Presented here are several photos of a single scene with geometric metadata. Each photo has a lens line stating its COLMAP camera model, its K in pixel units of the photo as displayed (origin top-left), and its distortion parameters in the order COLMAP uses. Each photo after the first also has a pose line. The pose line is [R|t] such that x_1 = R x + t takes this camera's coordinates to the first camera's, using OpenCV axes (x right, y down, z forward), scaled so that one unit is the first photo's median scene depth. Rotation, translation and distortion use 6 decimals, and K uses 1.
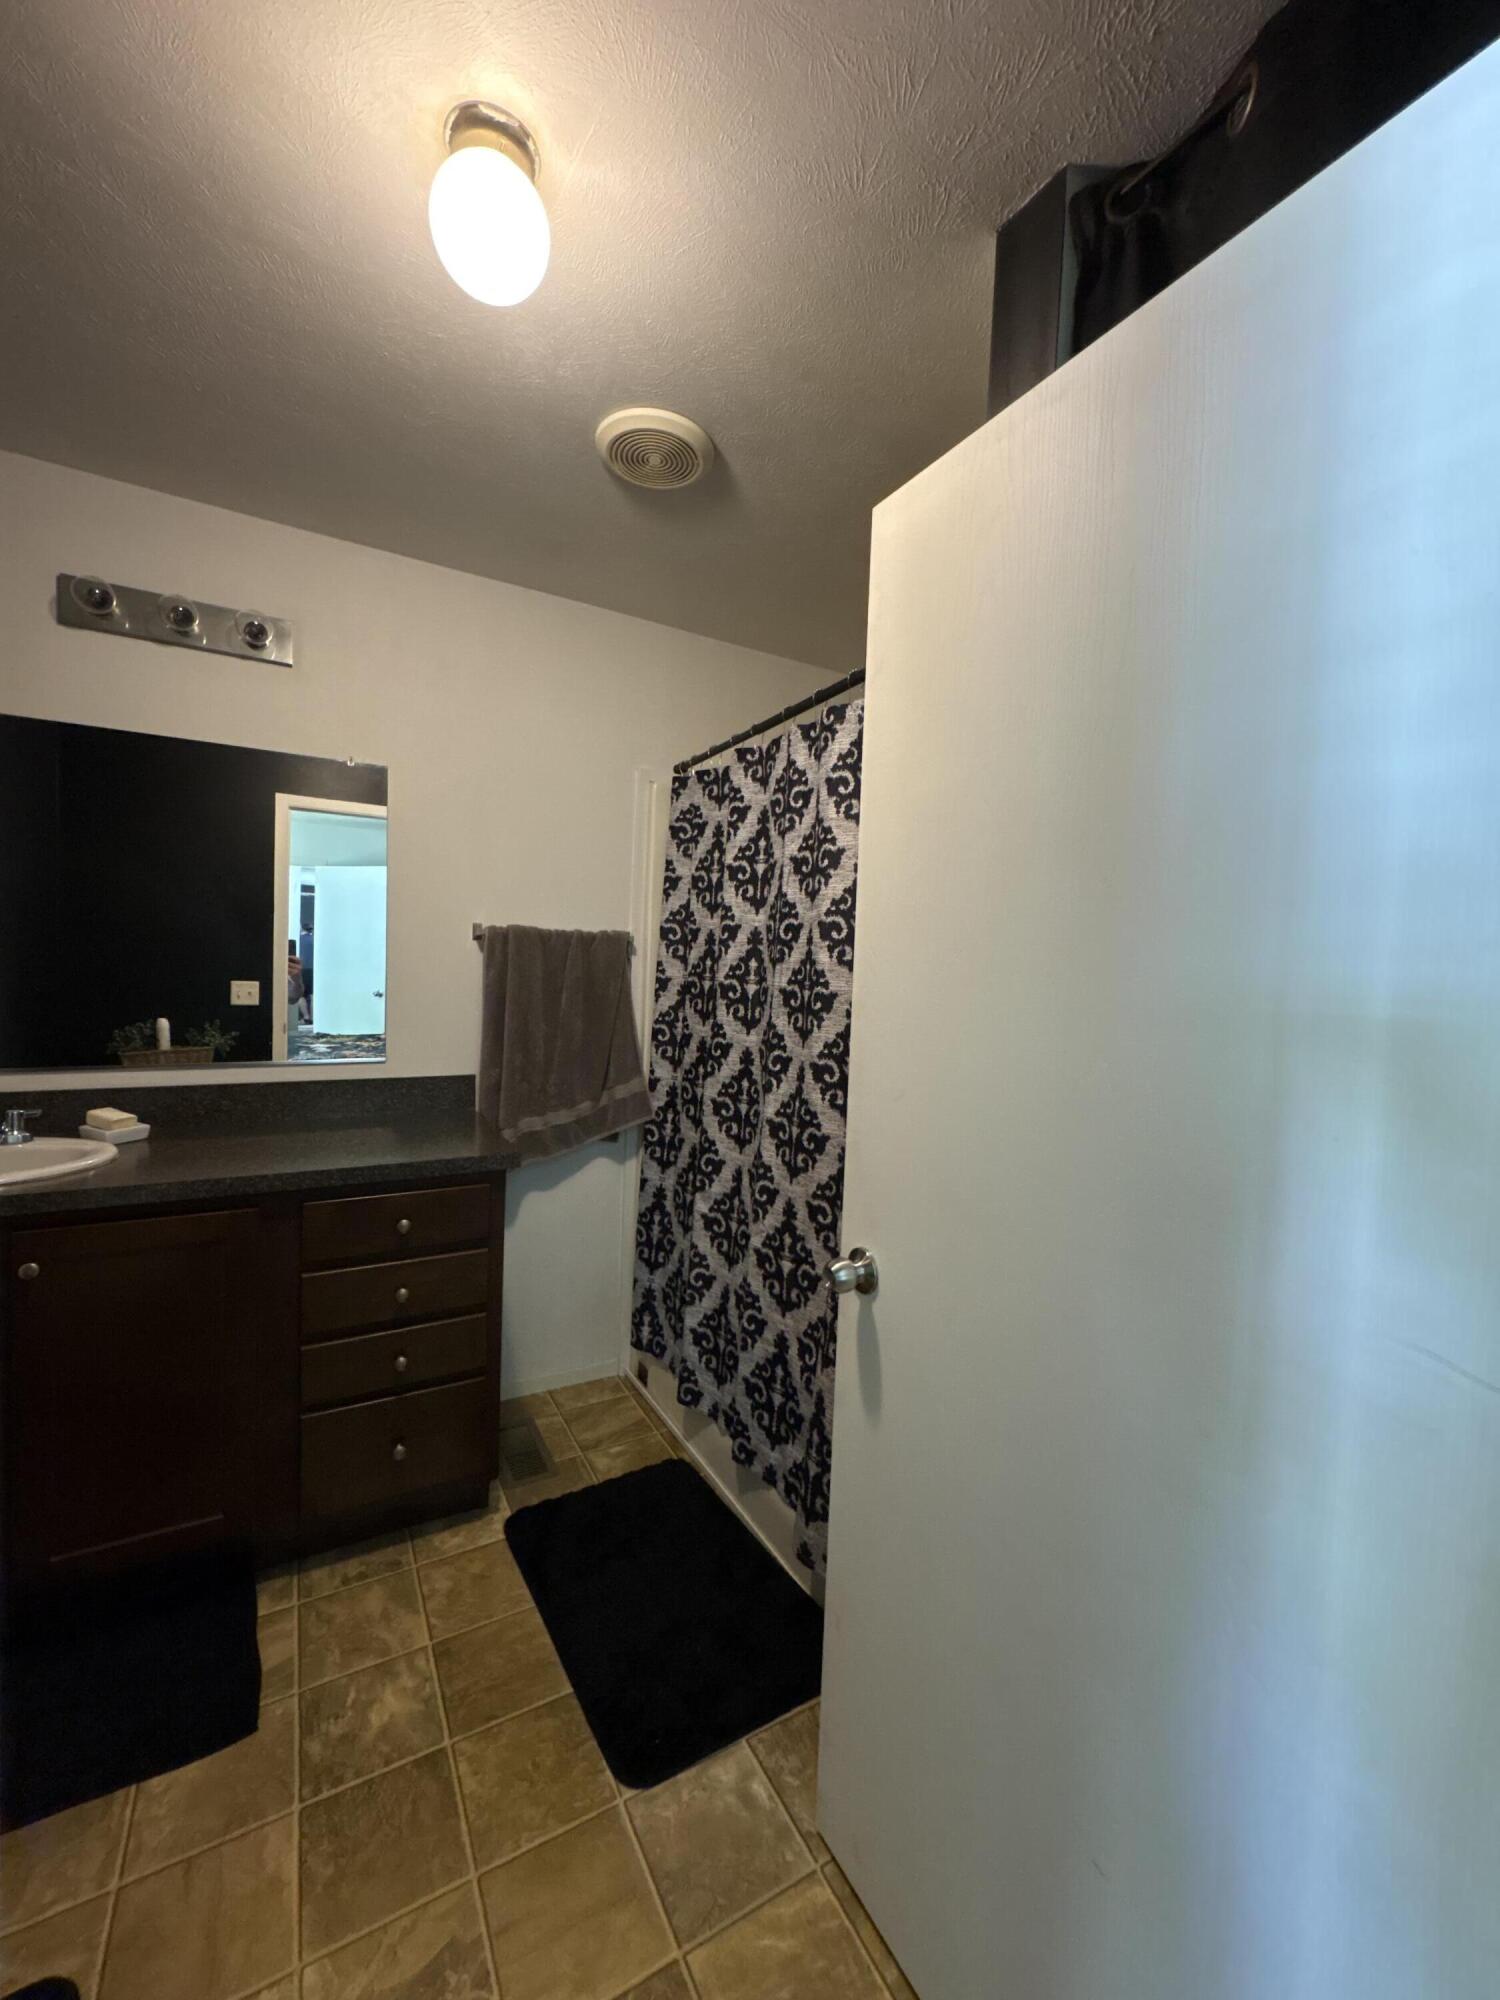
lens RADIAL K [[799.1, 0, 750.2], [0, 799.1, 1003.7], [0, 0, 1]] dist [0.000953, -0.000009]
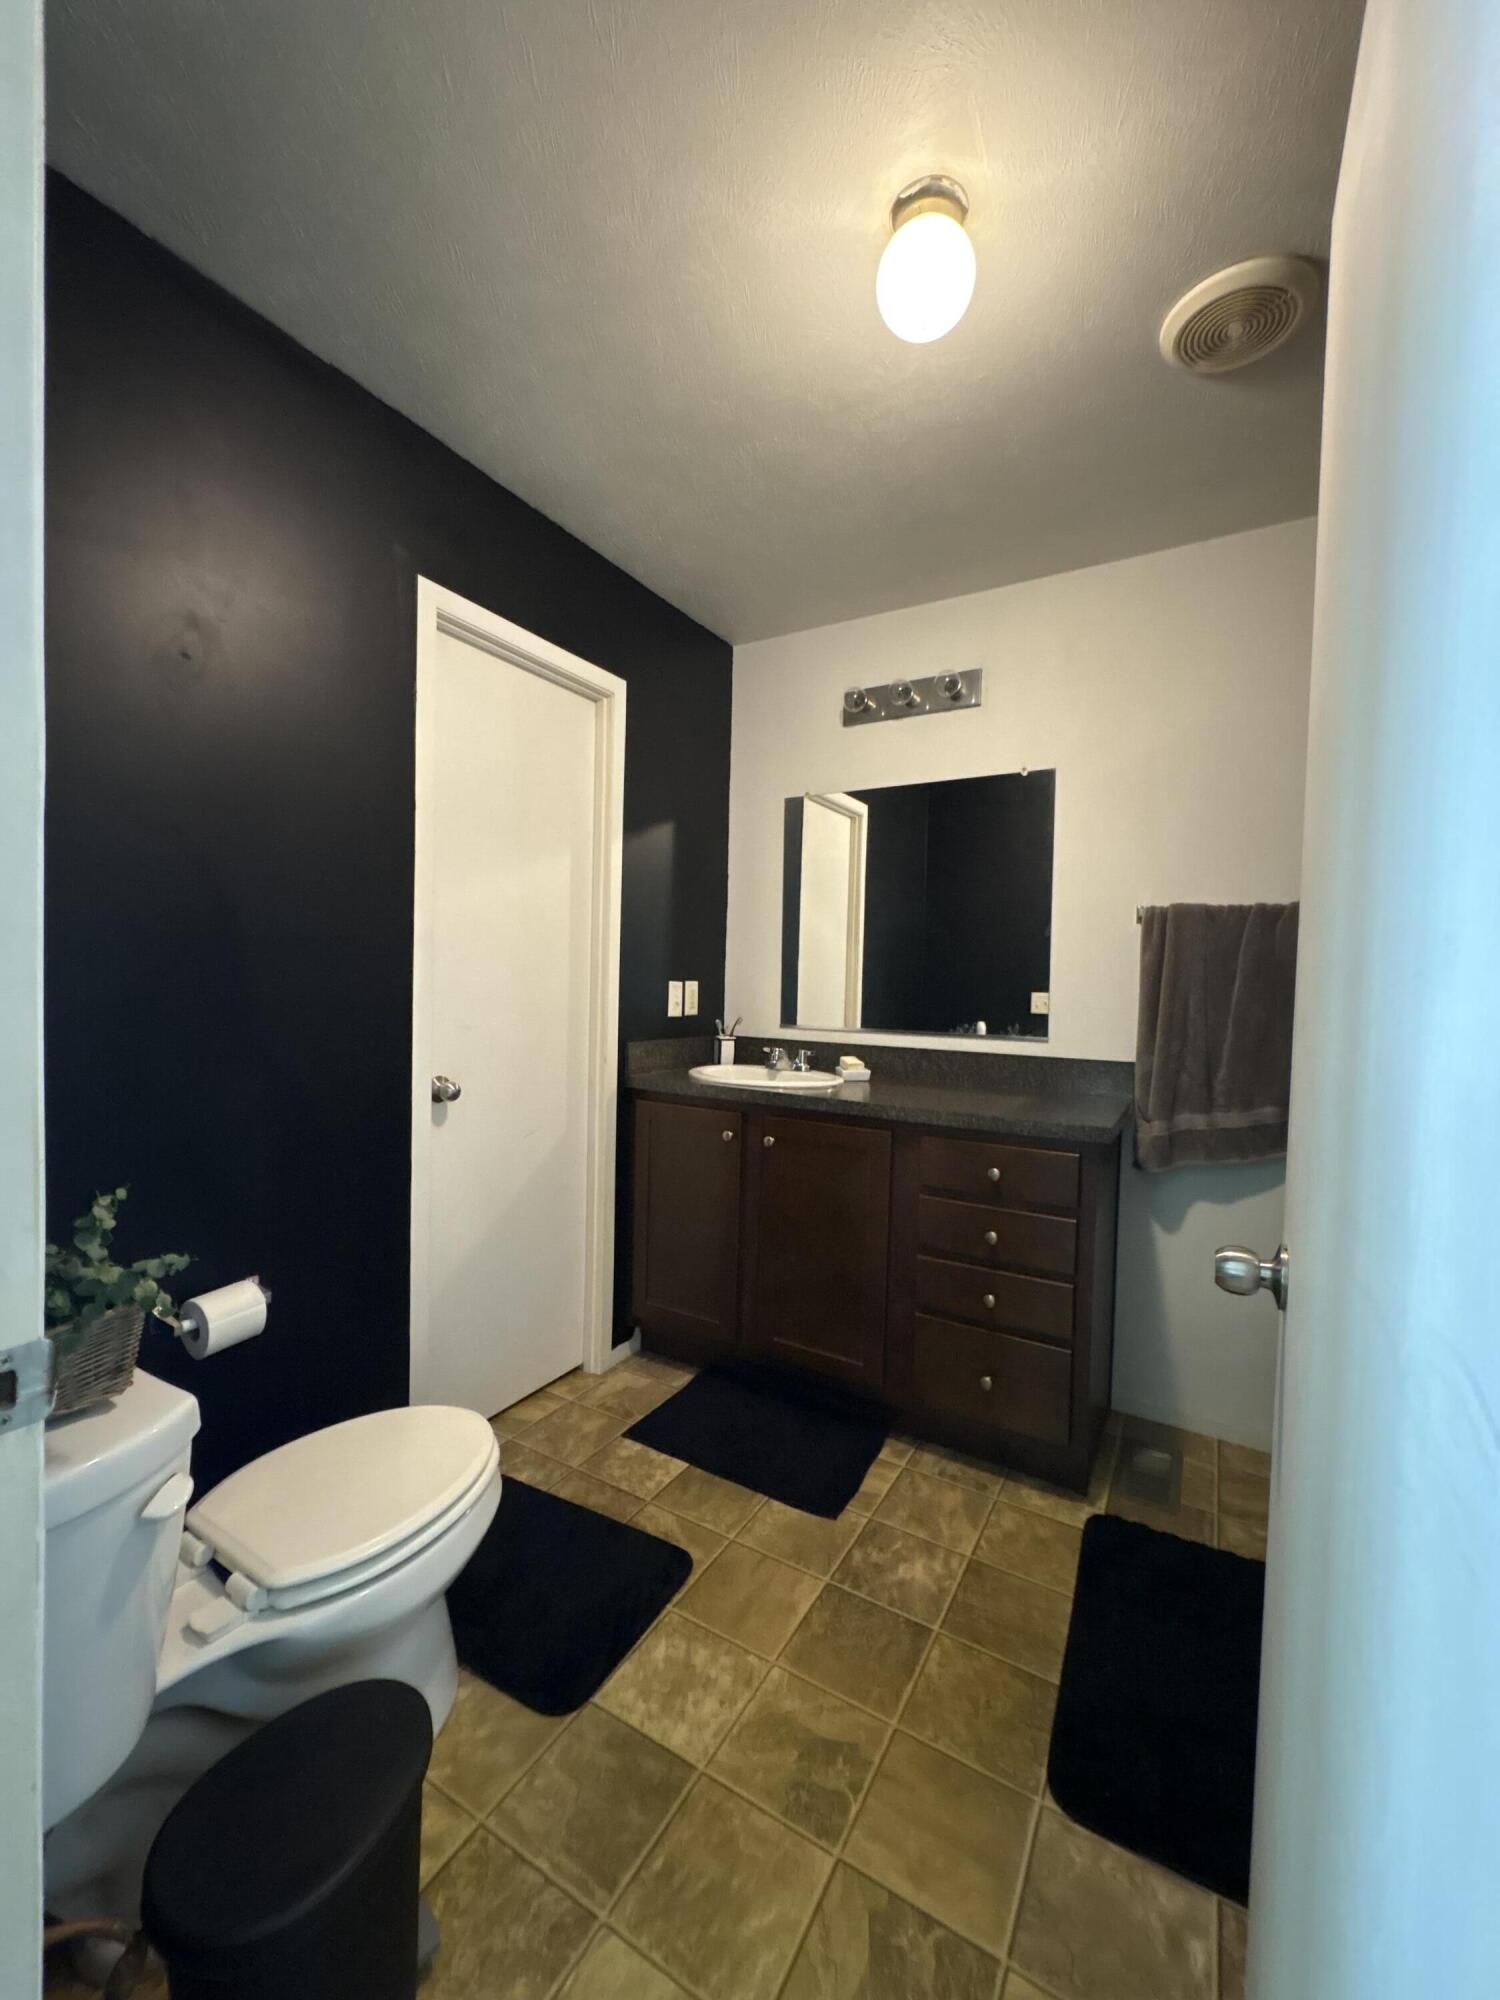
lens RADIAL K [[799.1, 0, 750.2], [0, 799.1, 1005.7], [0, 0, 1]] dist [0.000953, -0.000009]
pose [[0.494284, 0.003583, -0.869293, 0.389114], [-0.050400, 0.998428, -0.024542, 0.099207], [0.867838, 0.055943, 0.493688, 0.167615]]
